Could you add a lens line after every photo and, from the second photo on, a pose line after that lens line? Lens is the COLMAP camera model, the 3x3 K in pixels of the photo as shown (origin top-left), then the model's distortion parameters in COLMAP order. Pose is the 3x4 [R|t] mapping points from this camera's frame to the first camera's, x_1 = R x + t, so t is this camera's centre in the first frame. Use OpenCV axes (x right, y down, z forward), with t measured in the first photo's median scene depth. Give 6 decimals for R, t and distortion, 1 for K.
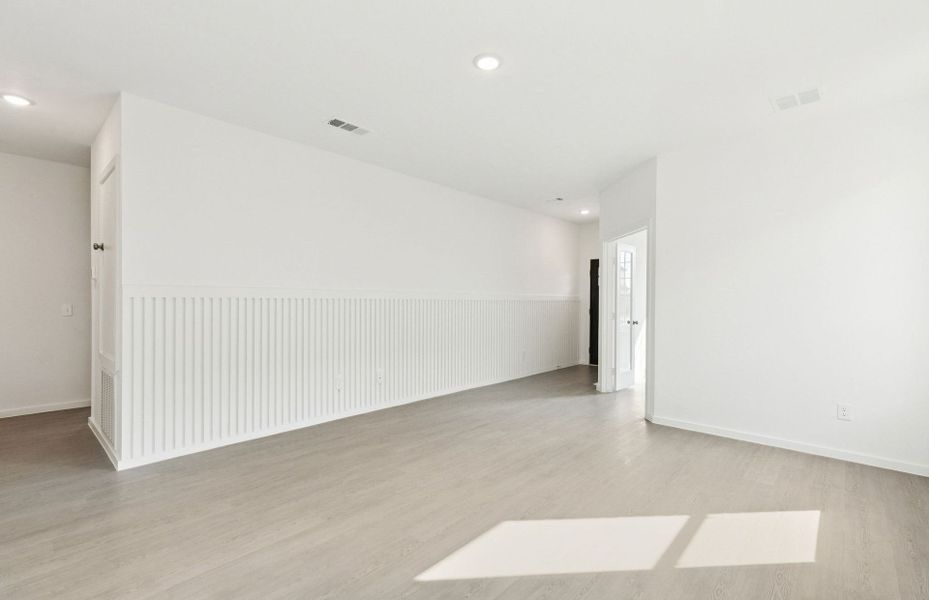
lens RADIAL K [[417.6, 0, 468.7], [0, 417.6, 300.0], [0, 0, 1]] dist [0.000037, -0.000075]
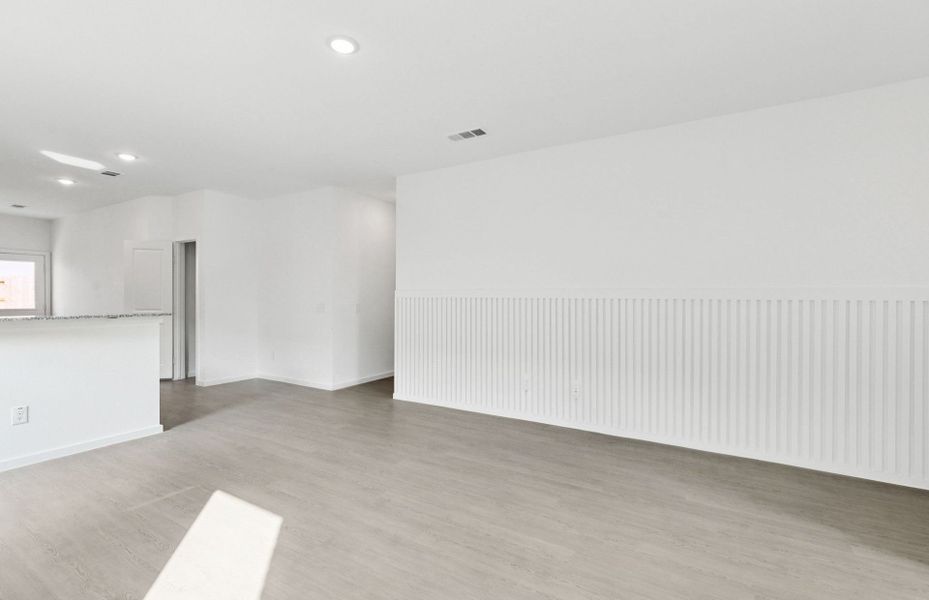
lens RADIAL K [[417.6, 0, 468.7], [0, 417.6, 300.0], [0, 0, 1]] dist [0.000037, -0.000075]
pose [[0.199632, -0.000103, -0.979871, 0.753882], [-0.005919, 0.999982, -0.001311, 0.004268], [0.979853, 0.006062, 0.199627, 0.804953]]
